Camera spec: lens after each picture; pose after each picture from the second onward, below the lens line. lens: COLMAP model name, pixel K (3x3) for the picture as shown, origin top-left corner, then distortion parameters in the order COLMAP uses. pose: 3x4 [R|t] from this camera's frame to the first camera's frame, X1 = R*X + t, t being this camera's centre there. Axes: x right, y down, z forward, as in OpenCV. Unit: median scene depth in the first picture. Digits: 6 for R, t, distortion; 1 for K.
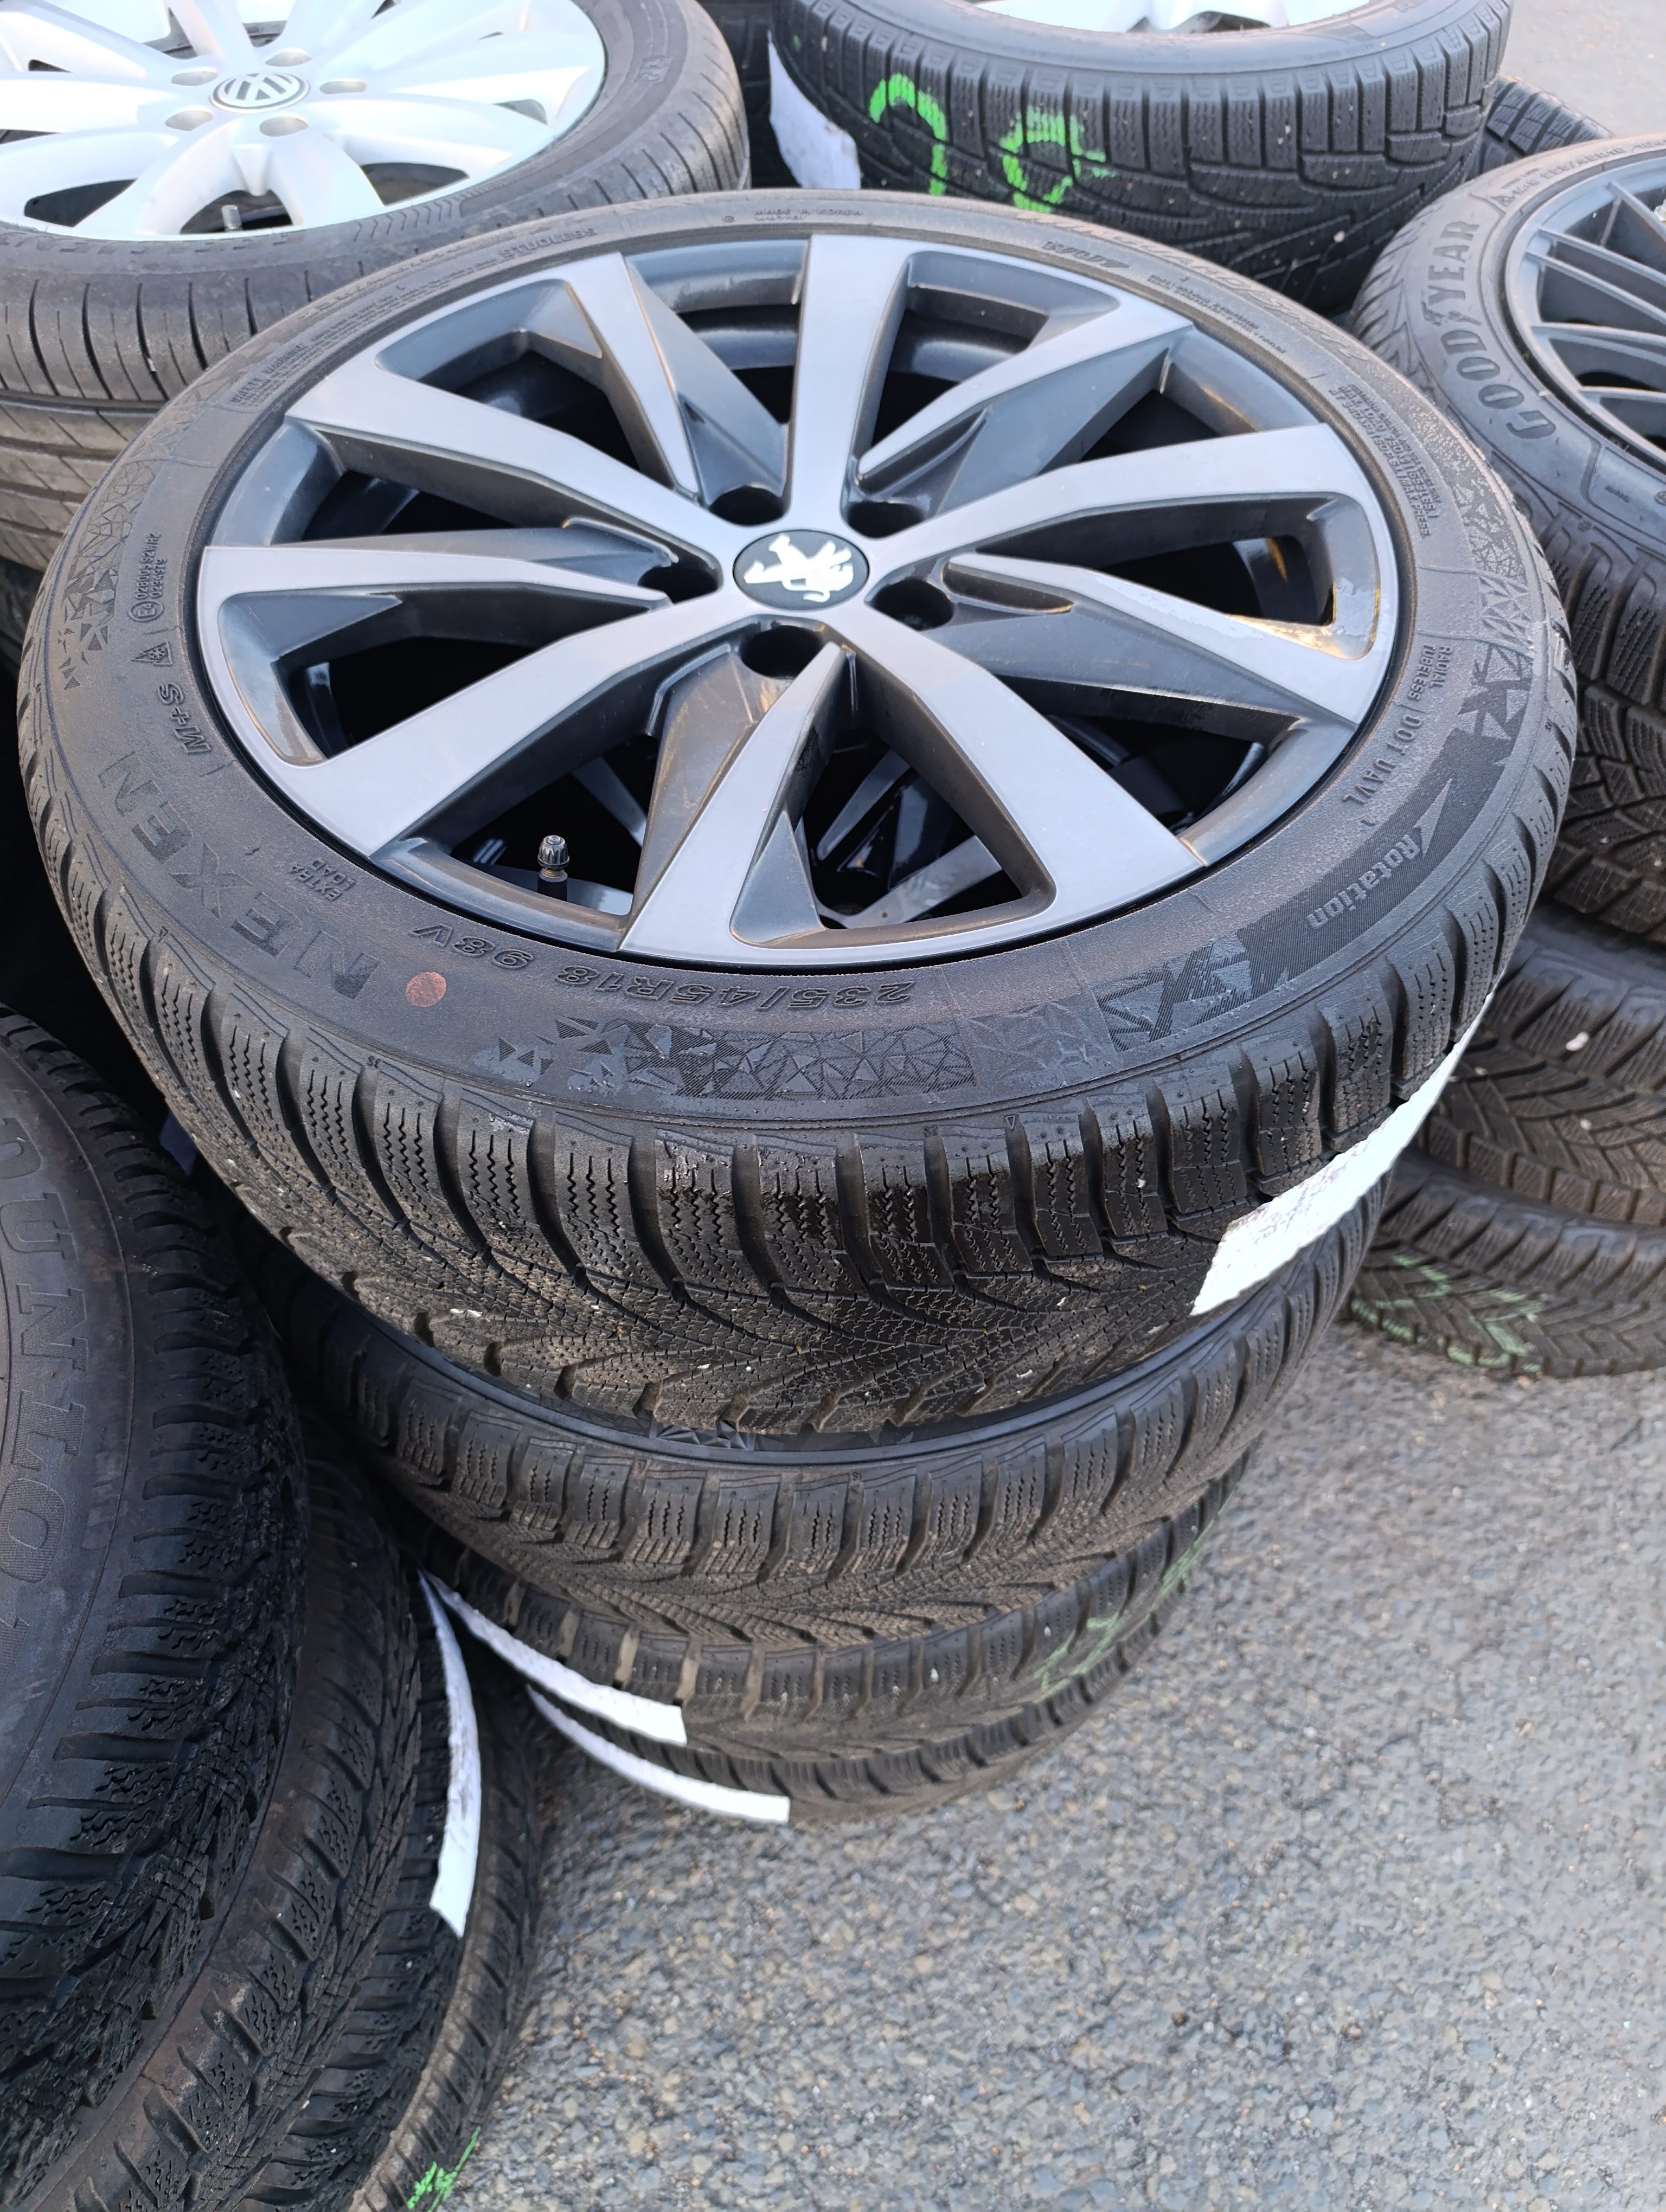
lens RADIAL K [[1563.5, 0, 833.0], [0, 1563.5, 1106.0], [0, 0, 1]] dist [-0.002986, -0.009326]
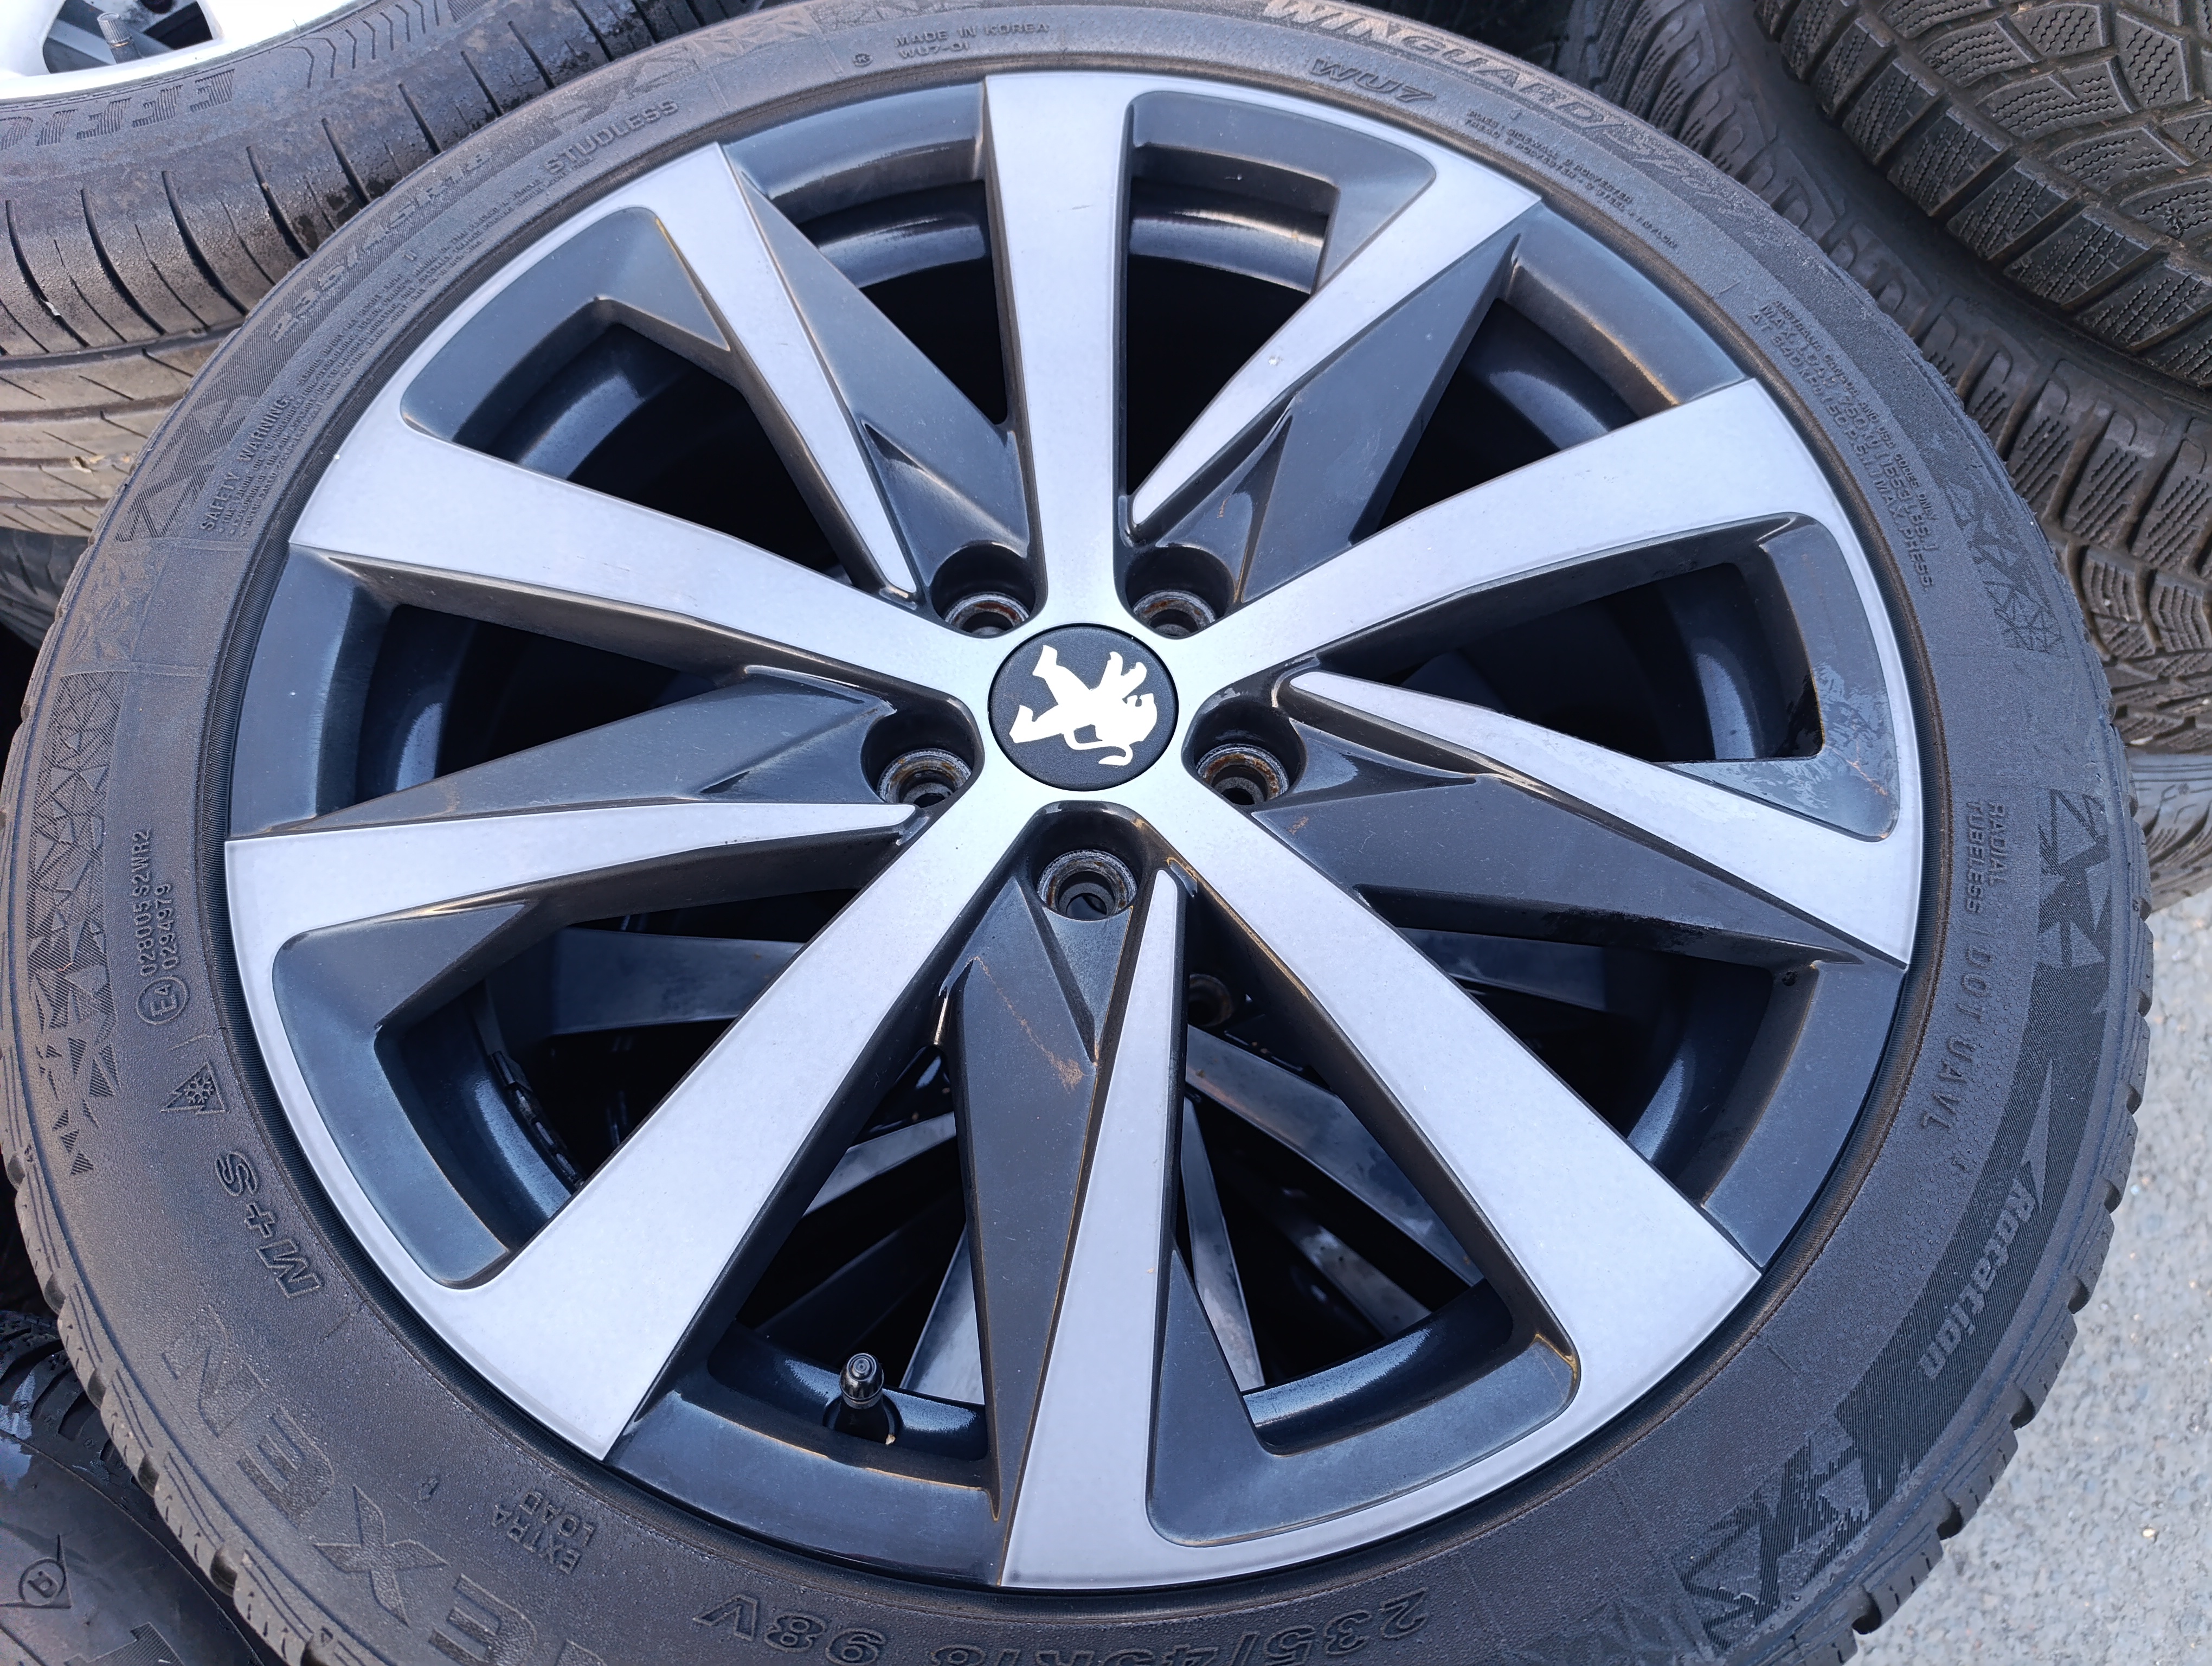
lens RADIAL K [[1563.5, 0, 1107.0], [0, 1563.5, 820.7], [0, 0, 1]] dist [-0.002986, -0.009326]
pose [[0.986702, -0.140935, 0.080976, -0.077271], [0.122121, 0.971556, 0.202894, -0.447107], [-0.107268, -0.190307, 0.975847, 0.295367]]
